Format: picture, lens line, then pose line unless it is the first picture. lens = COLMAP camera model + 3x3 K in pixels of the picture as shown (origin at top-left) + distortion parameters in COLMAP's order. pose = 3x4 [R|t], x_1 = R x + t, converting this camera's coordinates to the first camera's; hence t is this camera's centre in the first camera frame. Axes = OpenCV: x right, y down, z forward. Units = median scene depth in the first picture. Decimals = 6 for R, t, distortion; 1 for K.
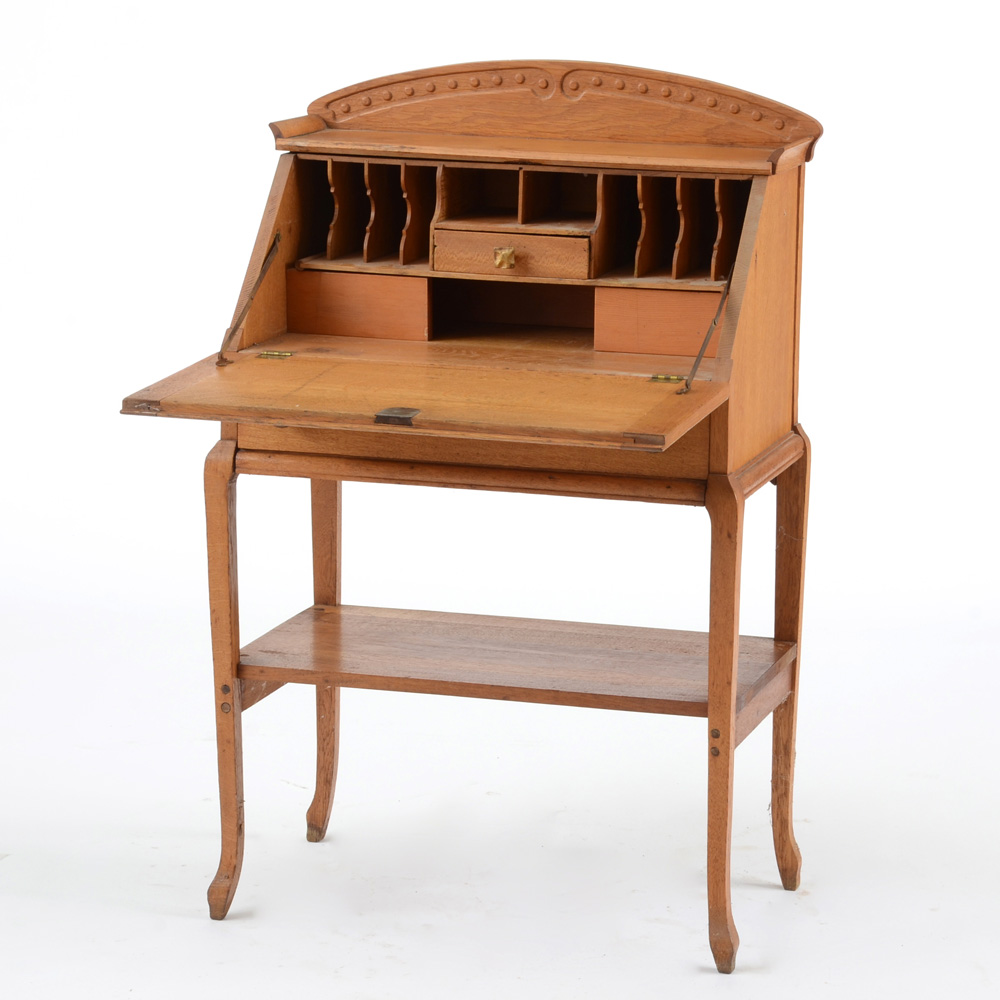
lens RADIAL K [[3447.4, 0, 537.6], [0, 3447.4, 501.5], [0, 0, 1]] dist [0.382236, 0.128939]
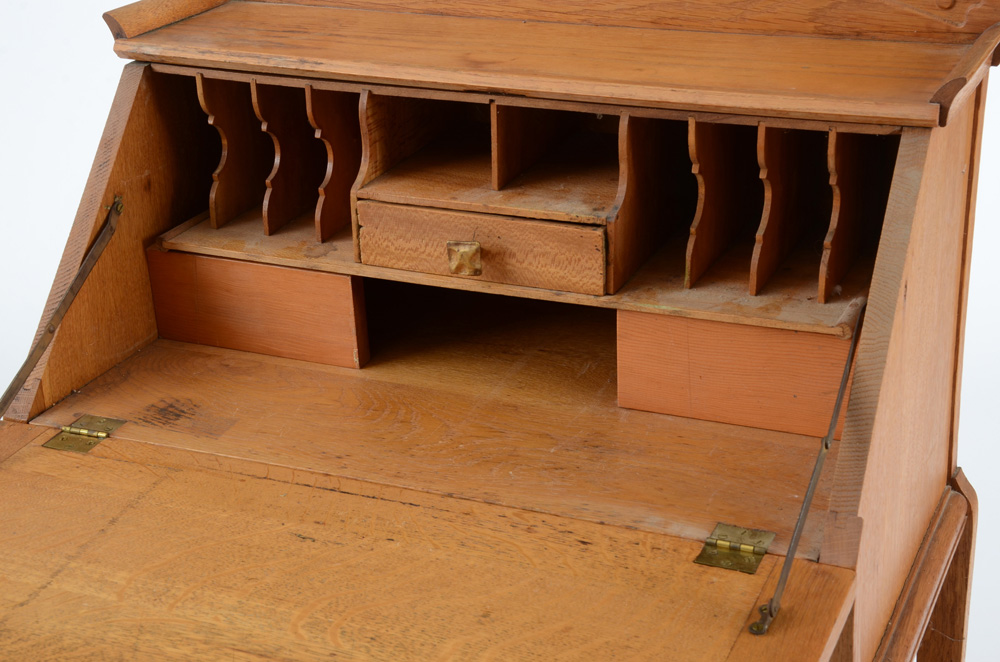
lens RADIAL K [[1704.0, 0, 500.0], [0, 1704.0, 331.0], [0, 0, 1]] dist [0.237800, 0.148957]
pose [[0.992099, 0.000853, -0.125453, 0.032999], [0.024394, 0.979580, 0.199571, -0.115356], [0.123061, -0.201055, 0.971819, 0.703232]]
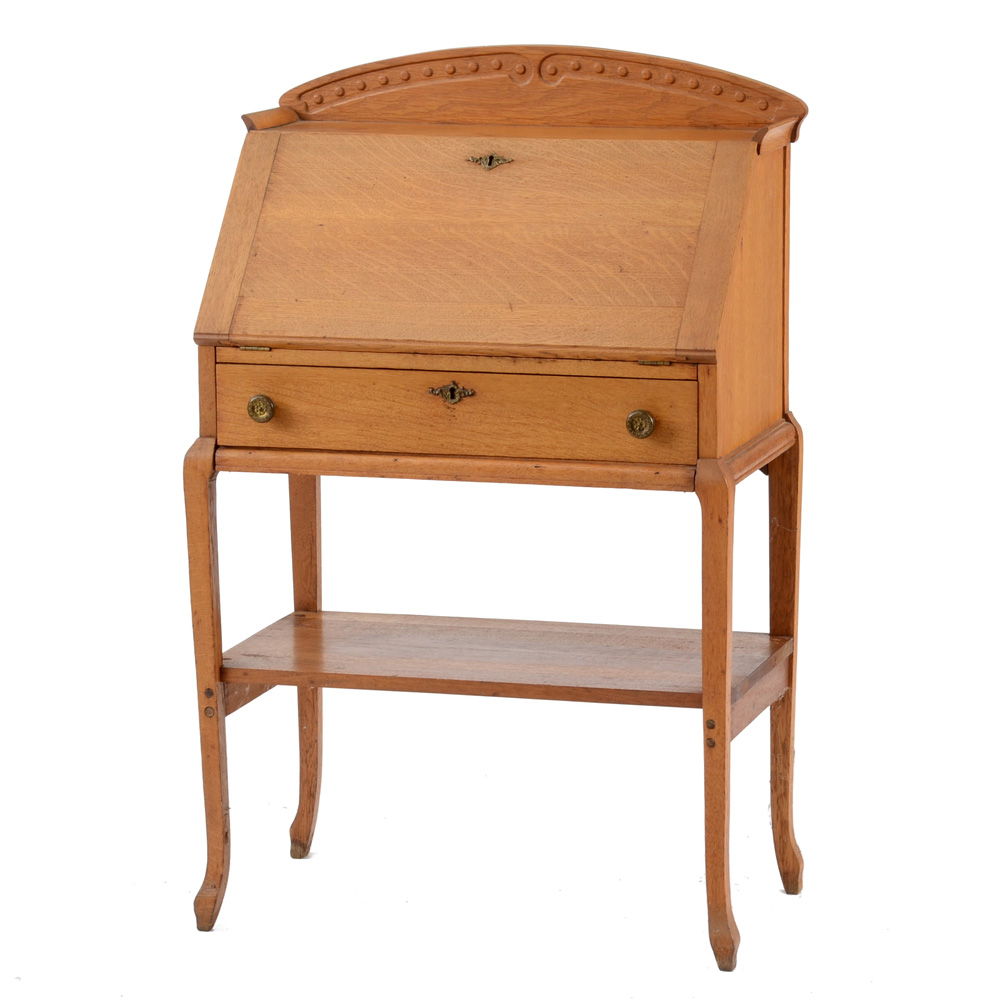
lens RADIAL K [[4017.6, 0, 478.9], [0, 4017.6, 496.7], [0, 0, 1]] dist [0.486120, -0.944706]
pose [[0.999776, -0.020269, -0.006156, -0.005690], [0.020130, 0.999558, -0.021867, 0.025153], [0.006596, 0.021739, 0.999742, -0.138809]]
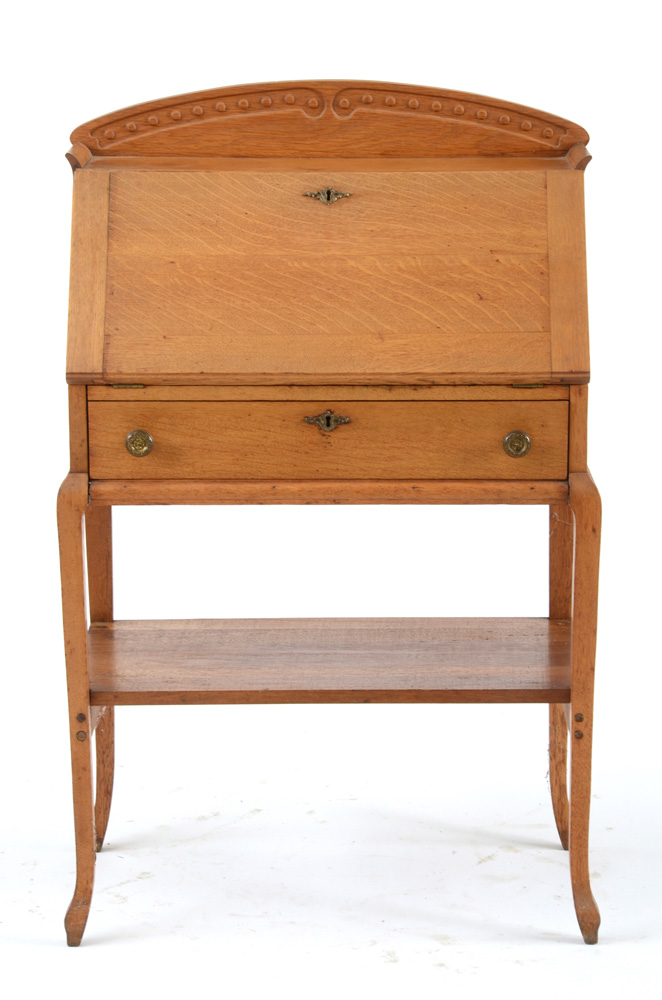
lens RADIAL K [[2954.0, 0, 332.3], [0, 2954.0, 518.9], [0, 0, 1]] dist [0.767332, 0.611245]
pose [[0.957403, -0.079376, 0.277632, -0.256702], [0.070842, 0.996659, 0.040655, -0.034018], [-0.279931, -0.019256, 0.959827, 0.142963]]
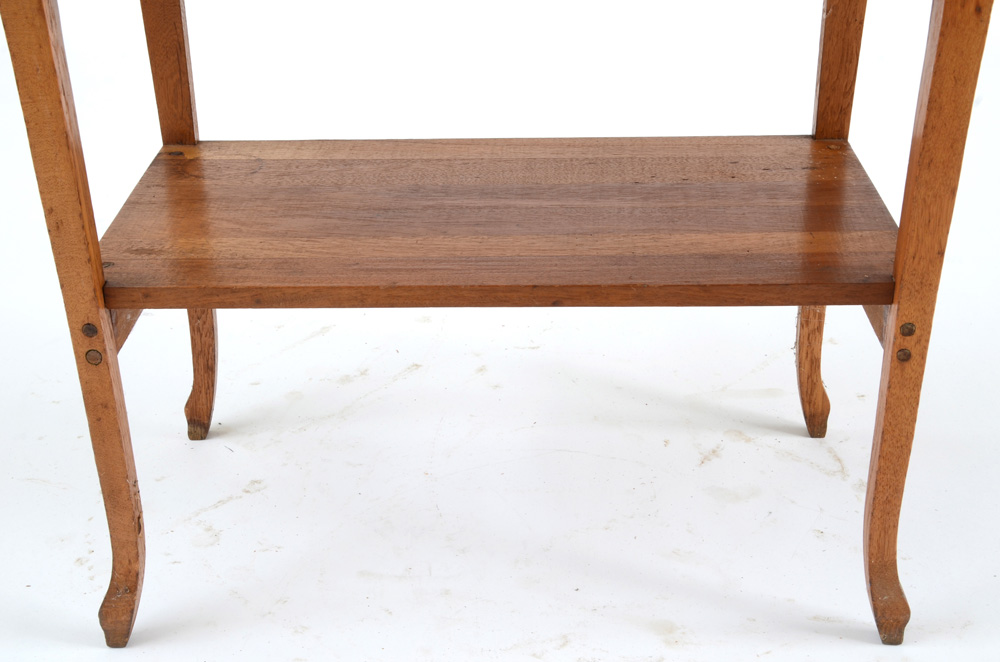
lens RADIAL K [[1509.6, 0, 500.0], [0, 1509.6, 331.0], [0, 0, 1]] dist [0.098413, 0.696065]
pose [[0.961164, -0.139659, 0.238030, -0.084301], [0.075917, 0.963028, 0.258485, -0.010637], [-0.265330, -0.230376, 0.936230, 0.723276]]
